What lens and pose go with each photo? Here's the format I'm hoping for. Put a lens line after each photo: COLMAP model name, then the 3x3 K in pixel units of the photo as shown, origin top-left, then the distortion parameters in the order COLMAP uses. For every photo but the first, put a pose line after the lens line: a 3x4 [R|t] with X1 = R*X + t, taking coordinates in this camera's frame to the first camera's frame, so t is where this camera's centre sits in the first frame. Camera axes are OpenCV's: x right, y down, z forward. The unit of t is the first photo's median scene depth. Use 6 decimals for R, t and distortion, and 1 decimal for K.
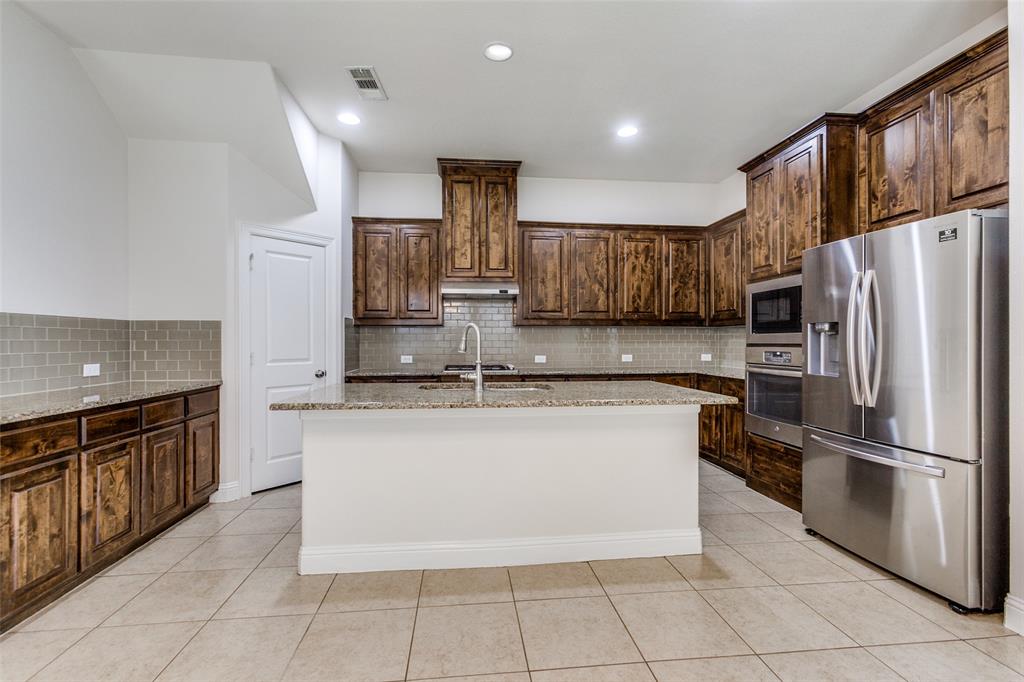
lens RADIAL K [[451.8, 0, 508.6], [0, 451.8, 340.1], [0, 0, 1]] dist [-0.008055, 0.008346]
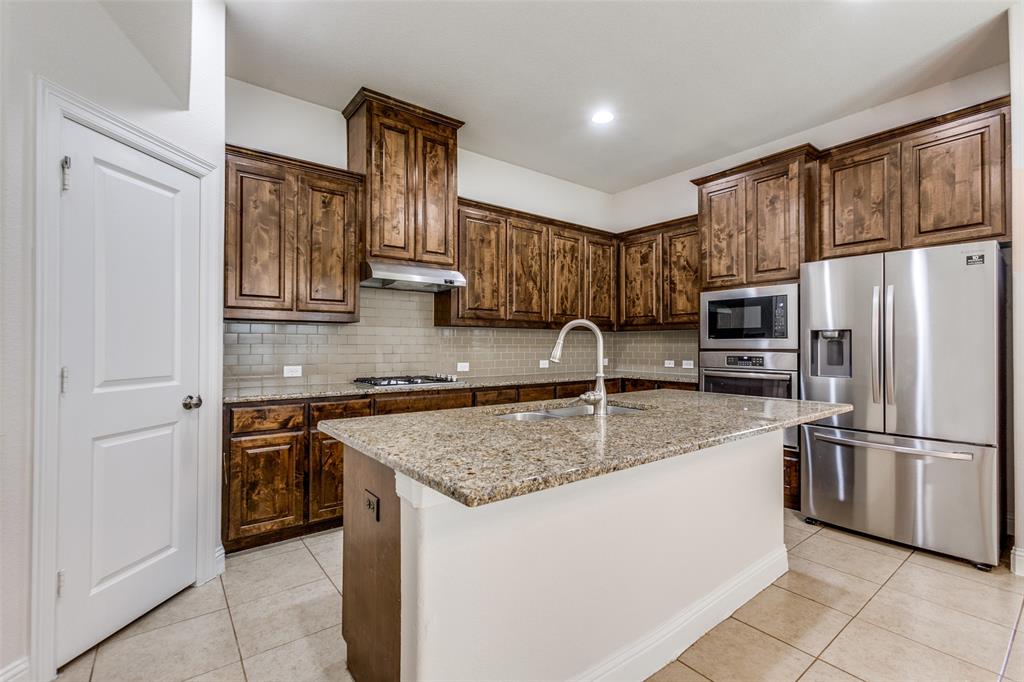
lens RADIAL K [[451.8, 0, 508.7], [0, 451.8, 340.1], [0, 0, 1]] dist [-0.008055, 0.008346]
pose [[0.853829, 0.009627, 0.520464, -0.388001], [-0.005151, 0.999936, -0.010046, 0.000758], [-0.520528, 0.005896, 0.853824, 0.330326]]
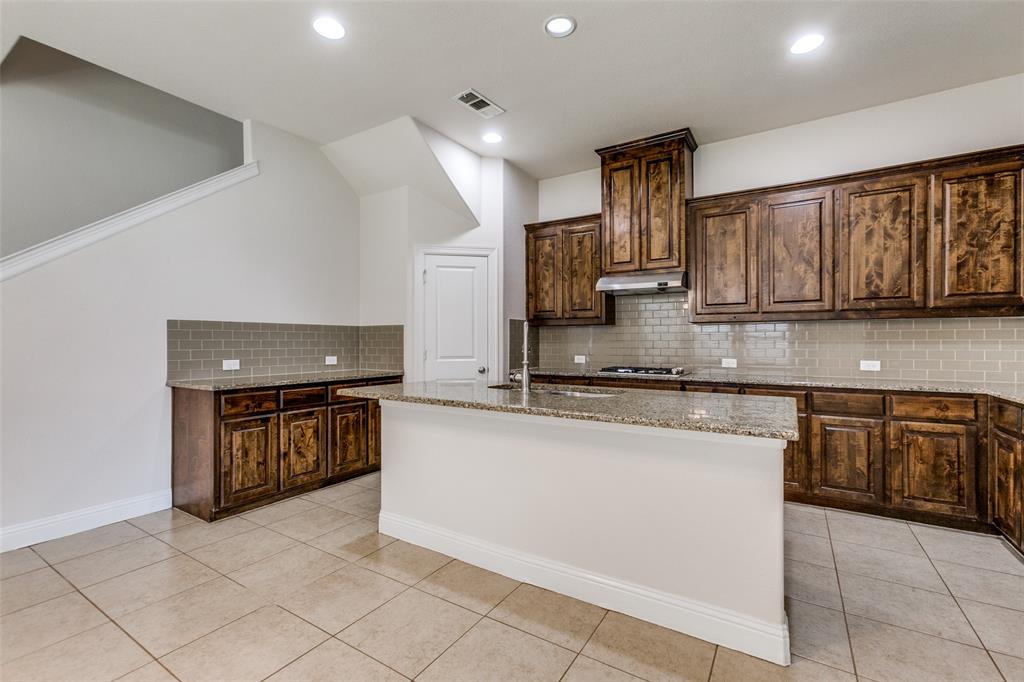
lens RADIAL K [[451.8, 0, 508.7], [0, 451.8, 341.2], [0, 0, 1]] dist [-0.008055, 0.008346]
pose [[0.783170, 0.000467, -0.621808, 0.350109], [0.000667, 0.999999, 0.001592, 0.001182], [0.621807, -0.001661, 0.783168, 0.160125]]
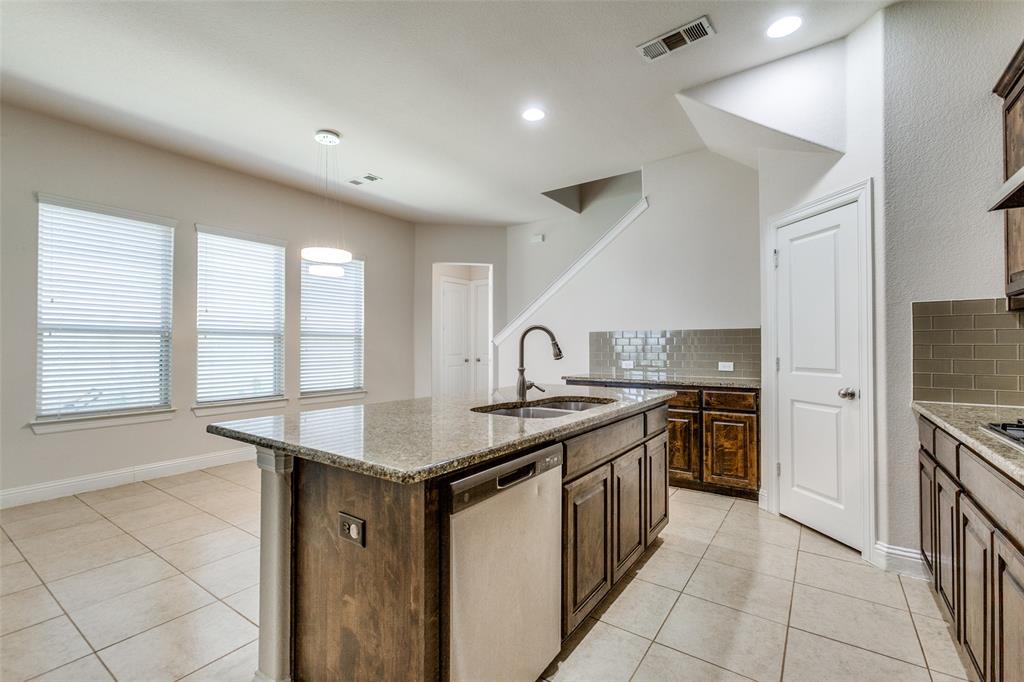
lens RADIAL K [[451.8, 0, 517.4], [0, 451.8, 341.6], [0, 0, 1]] dist [-0.008055, 0.008346]
pose [[-0.648177, -0.011102, -0.761408, 0.430142], [-0.002850, 0.999922, -0.012153, 0.006786], [0.761484, -0.005707, -0.648159, 1.101387]]
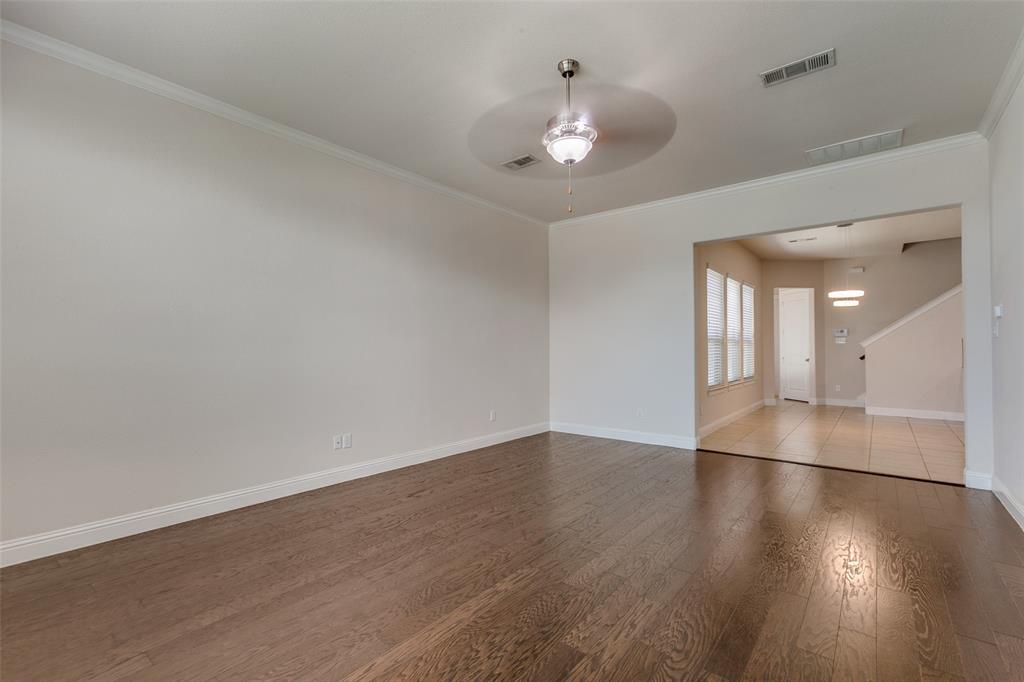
lens RADIAL K [[451.8, 0, 511.4], [0, 451.8, 343.6], [0, 0, 1]] dist [-0.008055, 0.008346]
pose [[-0.718350, -0.009370, -0.695619, 2.062558], [-0.000931, 0.999921, -0.012507, 0.009346], [0.695681, -0.008337, -0.718302, 0.464210]]
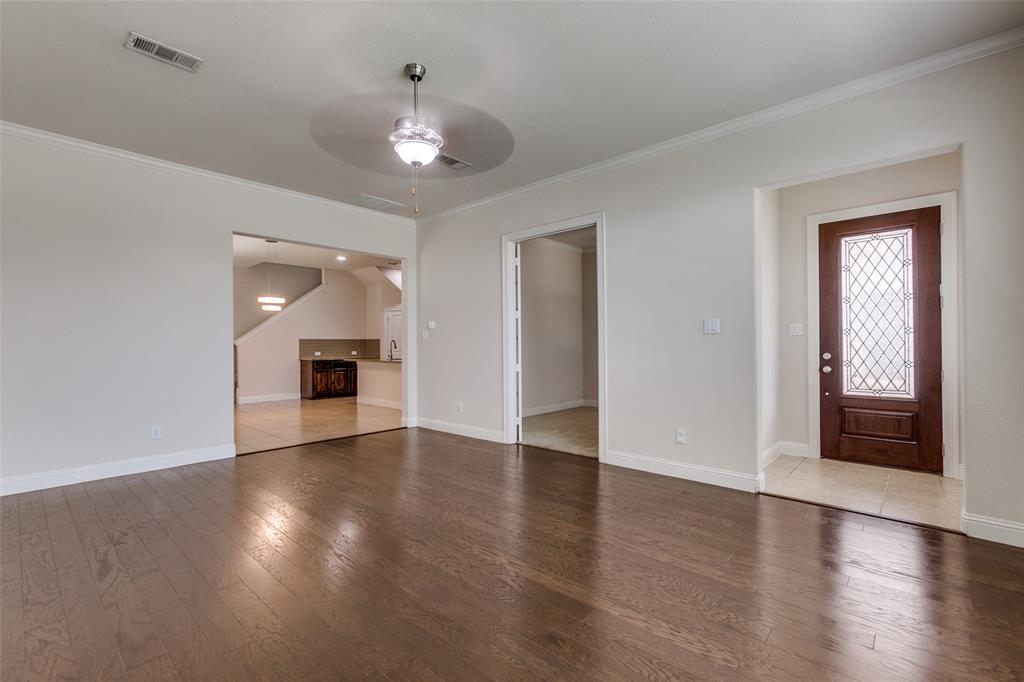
lens RADIAL K [[451.8, 0, 502.3], [0, 451.8, 343.6], [0, 0, 1]] dist [-0.008055, 0.008346]
pose [[0.651206, -0.008284, -0.758856, 2.155324], [0.006978, 0.999964, -0.004928, 0.010397], [0.758869, -0.002086, 0.651240, -0.409790]]
